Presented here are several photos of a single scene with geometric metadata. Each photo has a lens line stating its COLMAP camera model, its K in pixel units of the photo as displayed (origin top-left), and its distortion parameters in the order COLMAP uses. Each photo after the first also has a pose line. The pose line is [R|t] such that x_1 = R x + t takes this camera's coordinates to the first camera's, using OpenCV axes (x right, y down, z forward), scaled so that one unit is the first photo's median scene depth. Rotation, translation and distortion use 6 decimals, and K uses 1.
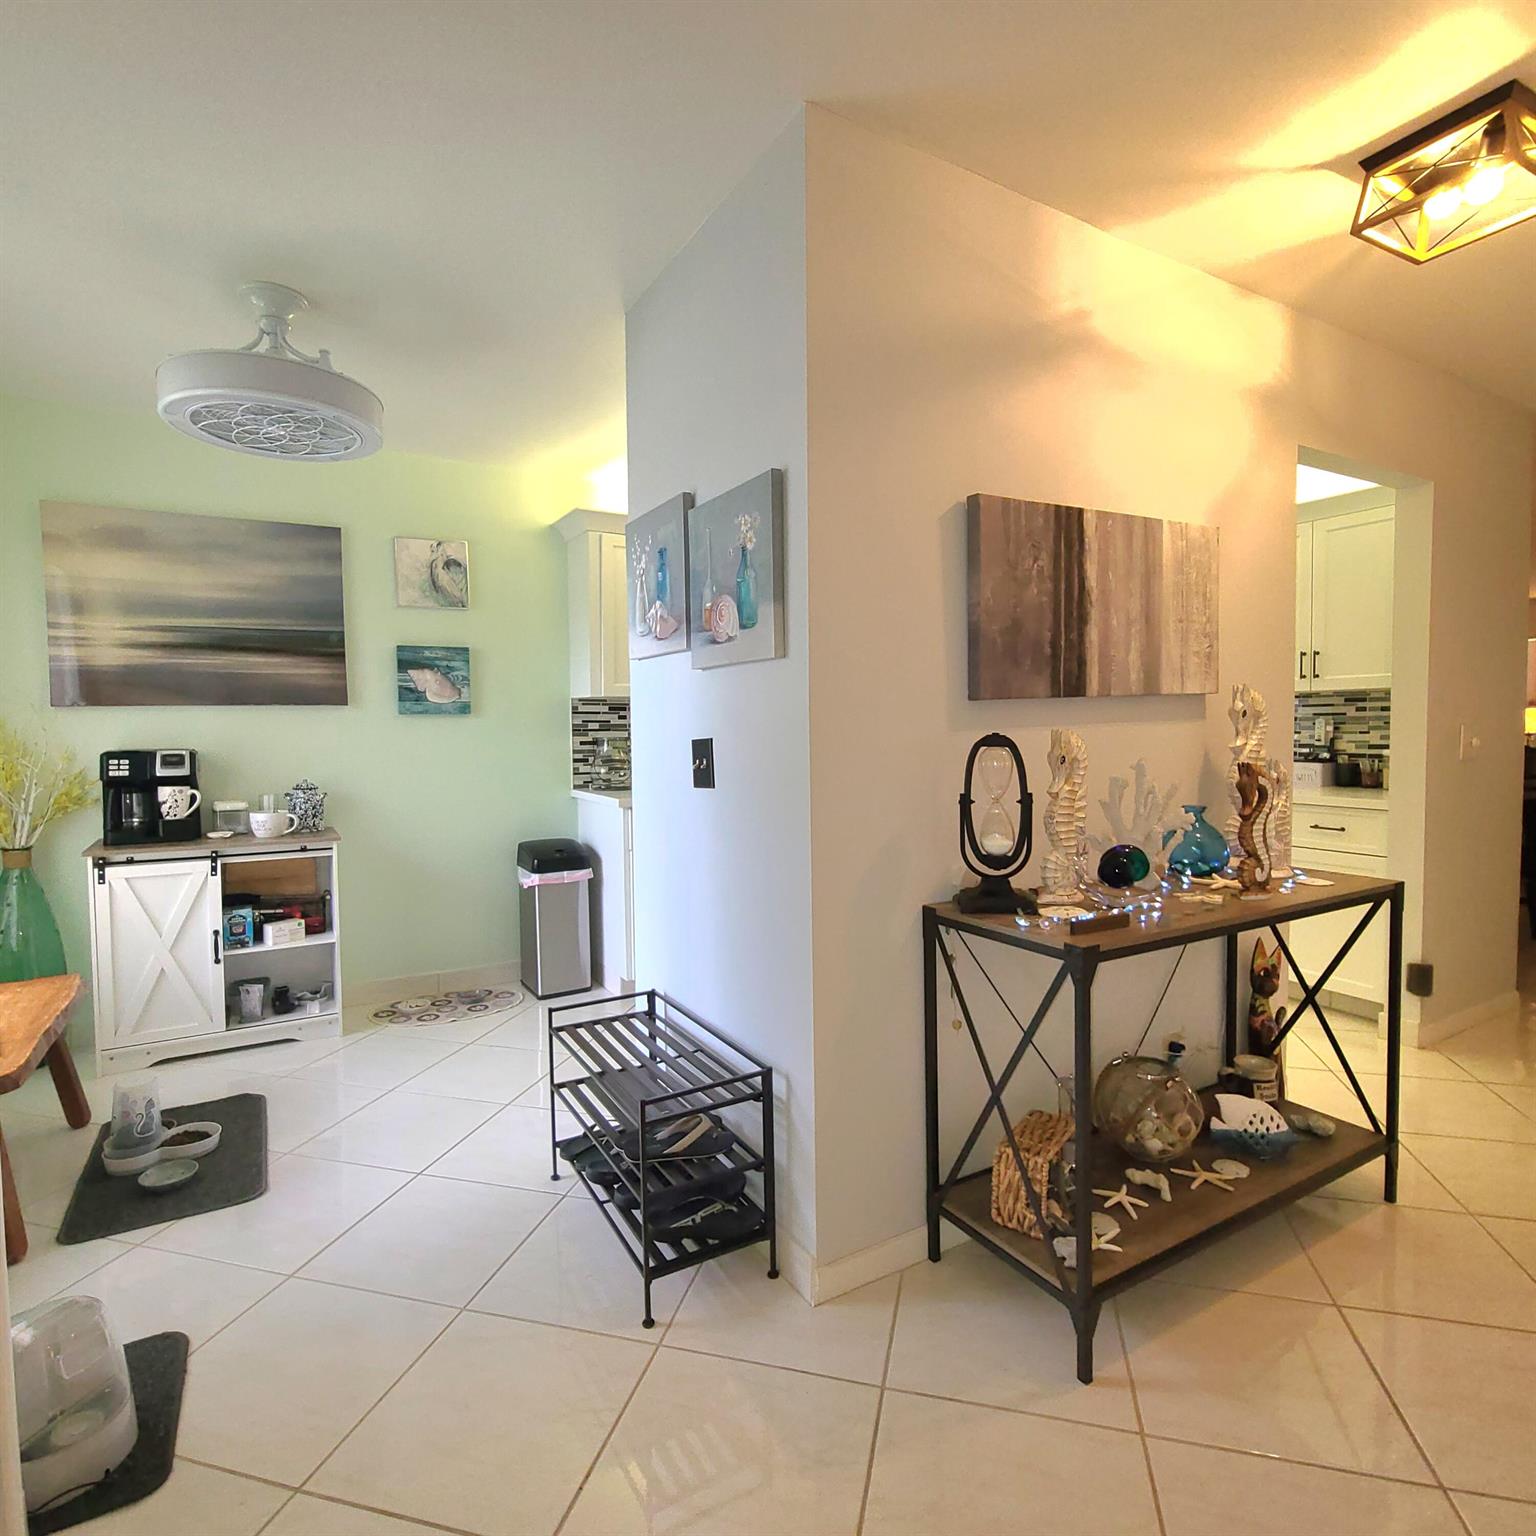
lens RADIAL K [[841.9, 0, 765.9], [0, 841.9, 768.6], [0, 0, 1]] dist [-0.005495, 0.003313]
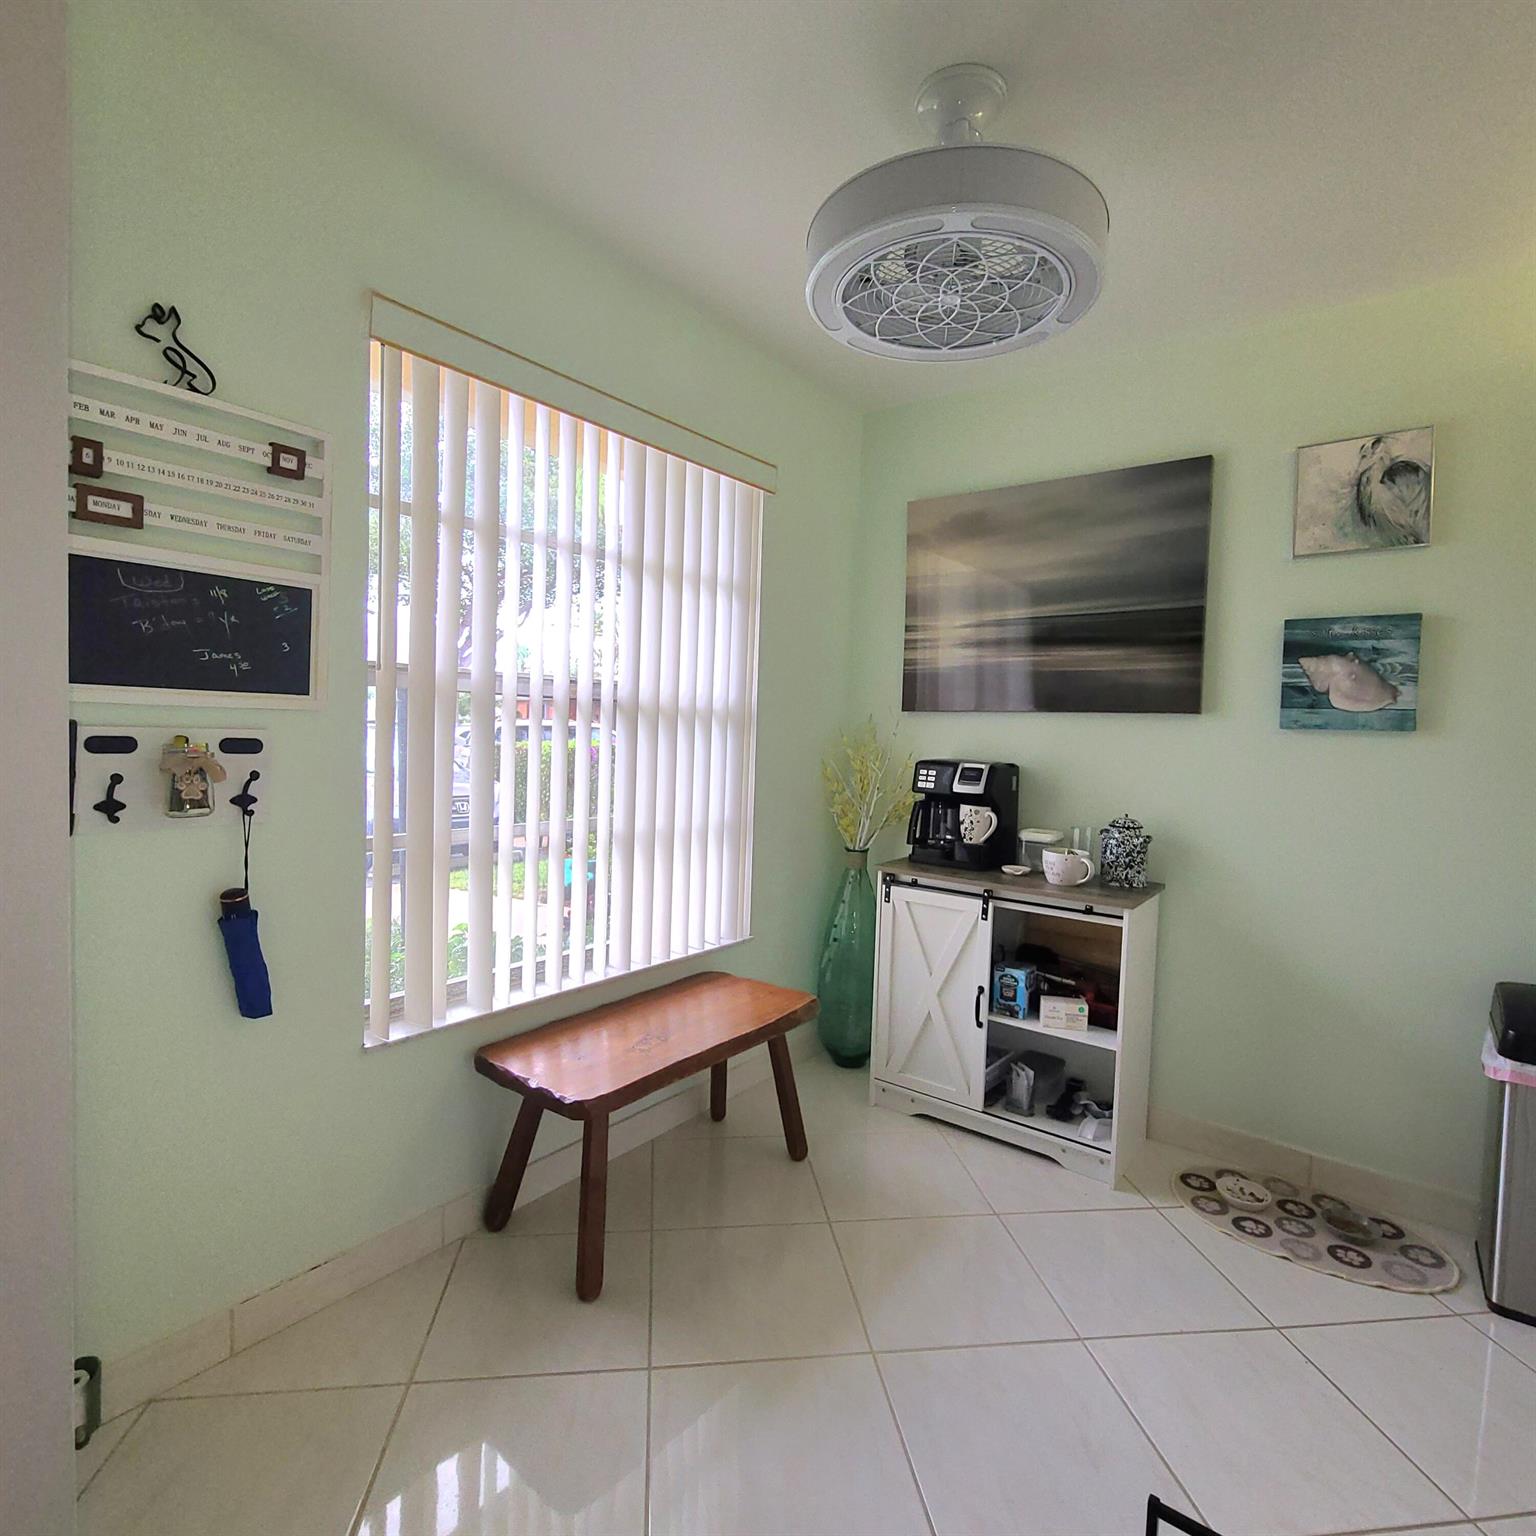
lens RADIAL K [[841.9, 0, 769.4], [0, 841.9, 760.6], [0, 0, 1]] dist [-0.005495, 0.003313]
pose [[0.379308, 0.061227, -0.923243, 0.006242], [-0.080958, 0.996178, 0.032803, -0.029972], [0.921722, 0.062302, 0.382815, 0.402432]]
